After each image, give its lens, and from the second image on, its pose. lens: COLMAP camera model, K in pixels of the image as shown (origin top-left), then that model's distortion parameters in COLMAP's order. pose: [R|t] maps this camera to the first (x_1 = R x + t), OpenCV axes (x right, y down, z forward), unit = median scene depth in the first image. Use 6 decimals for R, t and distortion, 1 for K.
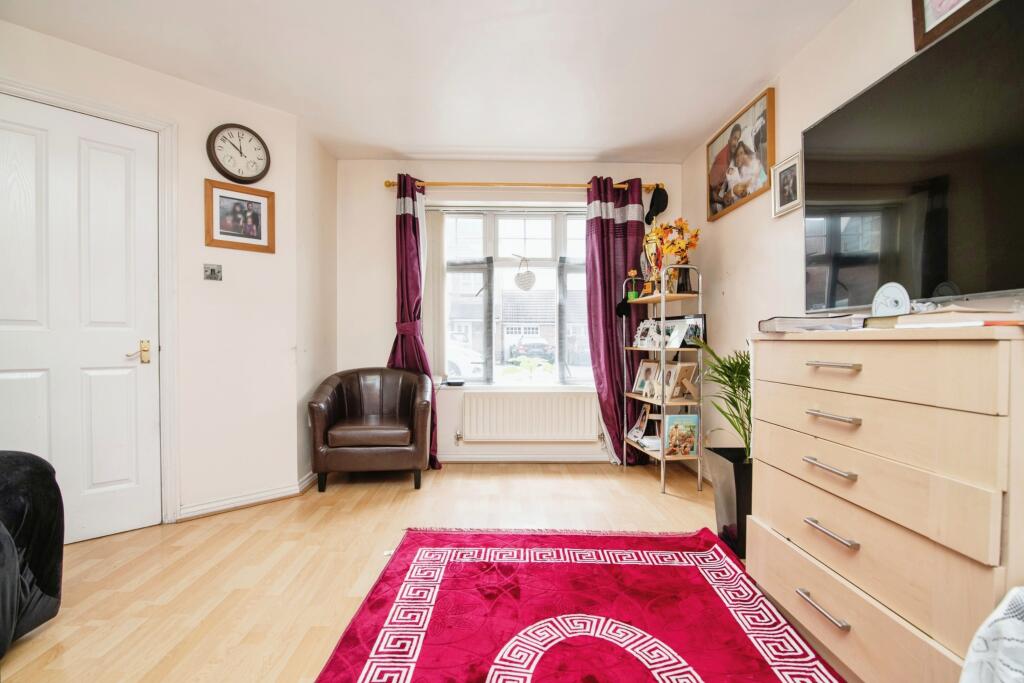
lens RADIAL K [[471.2, 0, 510.3], [0, 471.2, 339.6], [0, 0, 1]] dist [-0.002308, 0.000085]
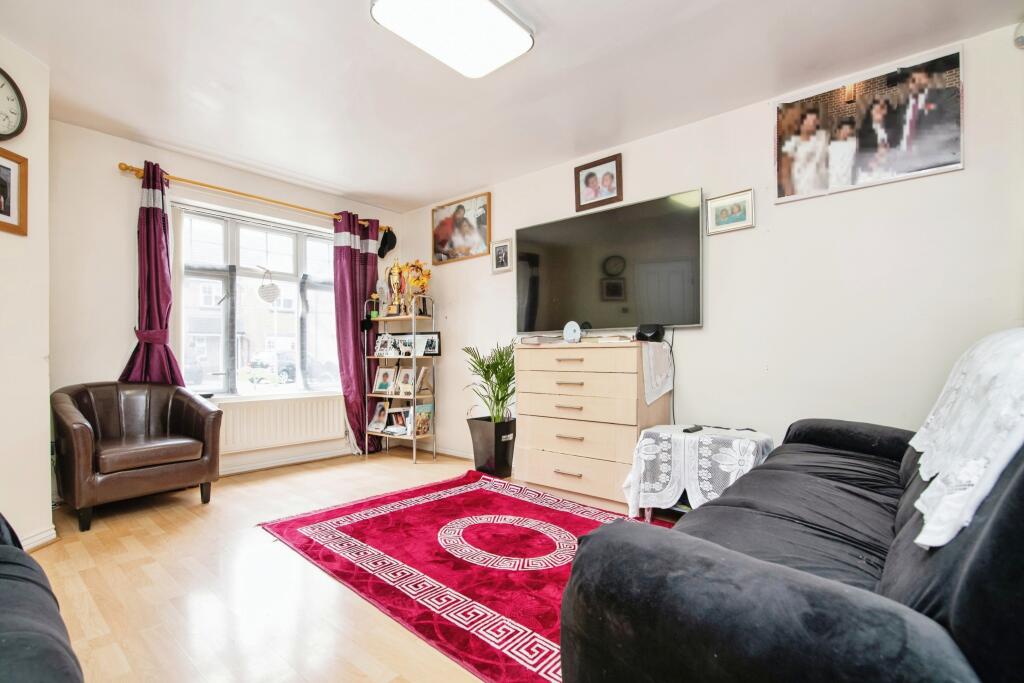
lens RADIAL K [[476.8, 0, 510.9], [0, 476.8, 353.3], [0, 0, 1]] dist [-0.000882, -0.000083]
pose [[0.667840, -0.001119, 0.744304, -0.438941], [0.004050, 0.999990, -0.002130, 0.012922], [-0.744294, 0.004437, 0.667837, -0.100089]]
